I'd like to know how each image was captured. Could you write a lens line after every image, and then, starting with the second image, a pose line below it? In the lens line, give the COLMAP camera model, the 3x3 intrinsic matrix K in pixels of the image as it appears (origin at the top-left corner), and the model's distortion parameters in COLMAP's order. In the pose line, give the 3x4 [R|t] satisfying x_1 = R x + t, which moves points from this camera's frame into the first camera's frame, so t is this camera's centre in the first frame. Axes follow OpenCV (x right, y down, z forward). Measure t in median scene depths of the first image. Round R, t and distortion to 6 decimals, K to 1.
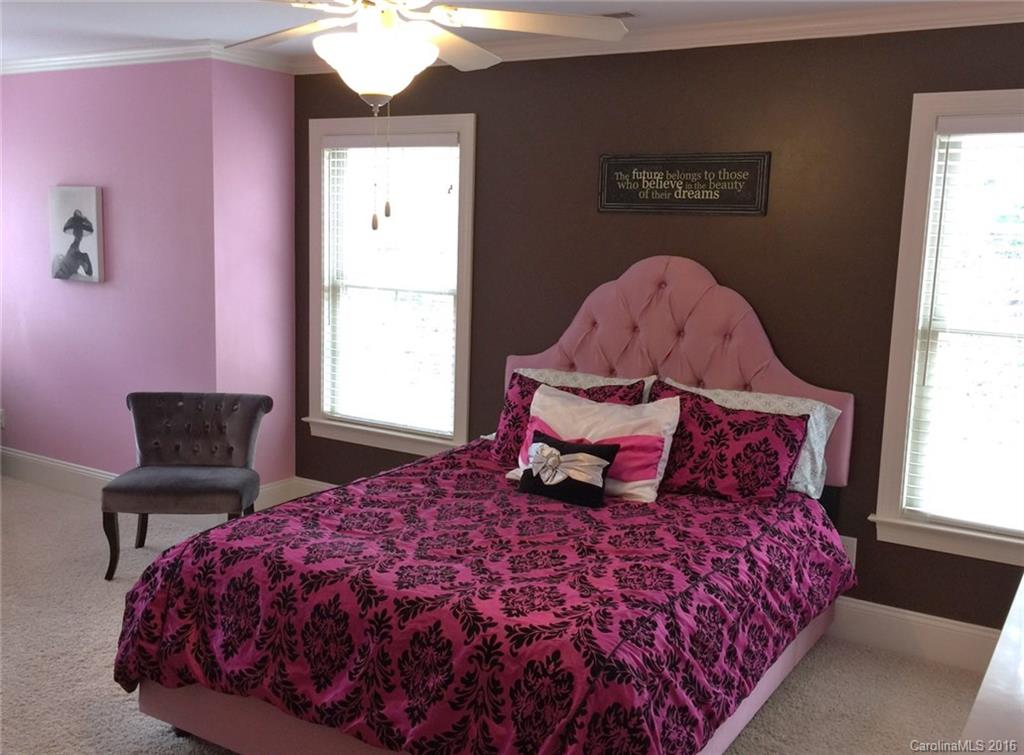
lens RADIAL K [[1031.9, 0, 512.0], [0, 1031.9, 377.5], [0, 0, 1]] dist [0.058580, -0.016176]
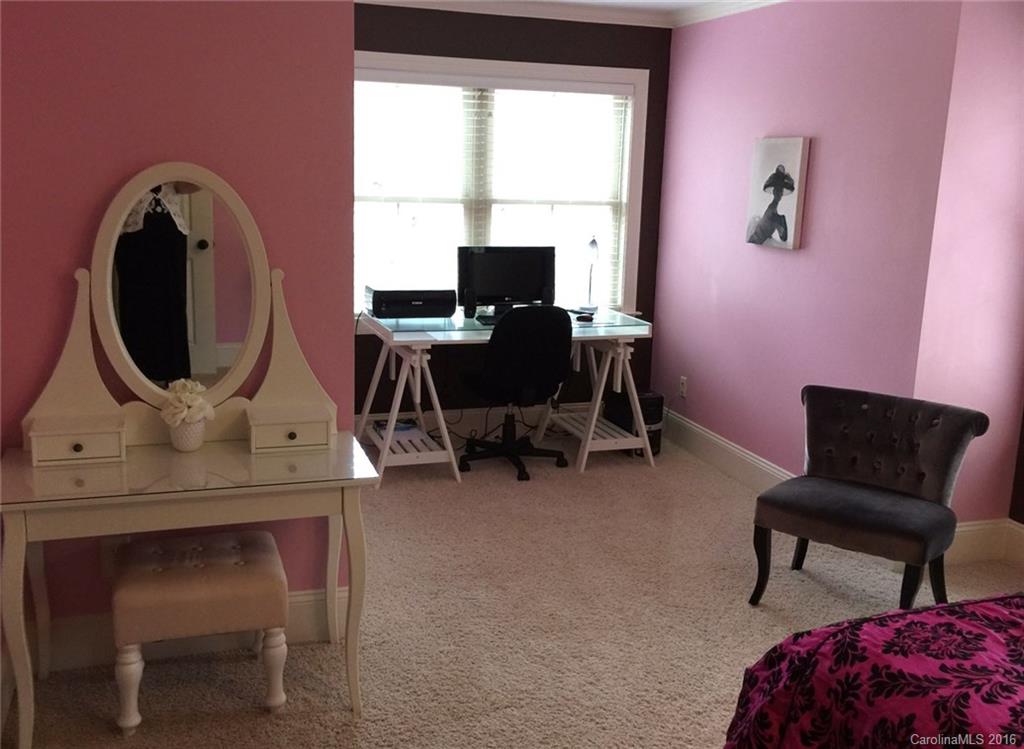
lens RADIAL K [[1020.1, 0, 512.0], [0, 1020.1, 374.5], [0, 0, 1]] dist [0.076116, -0.116270]
pose [[0.779447, 0.125175, -0.613836, -0.050789], [-0.102849, 0.992108, 0.071716, -0.029988], [0.617968, 0.007234, 0.786170, 0.220477]]
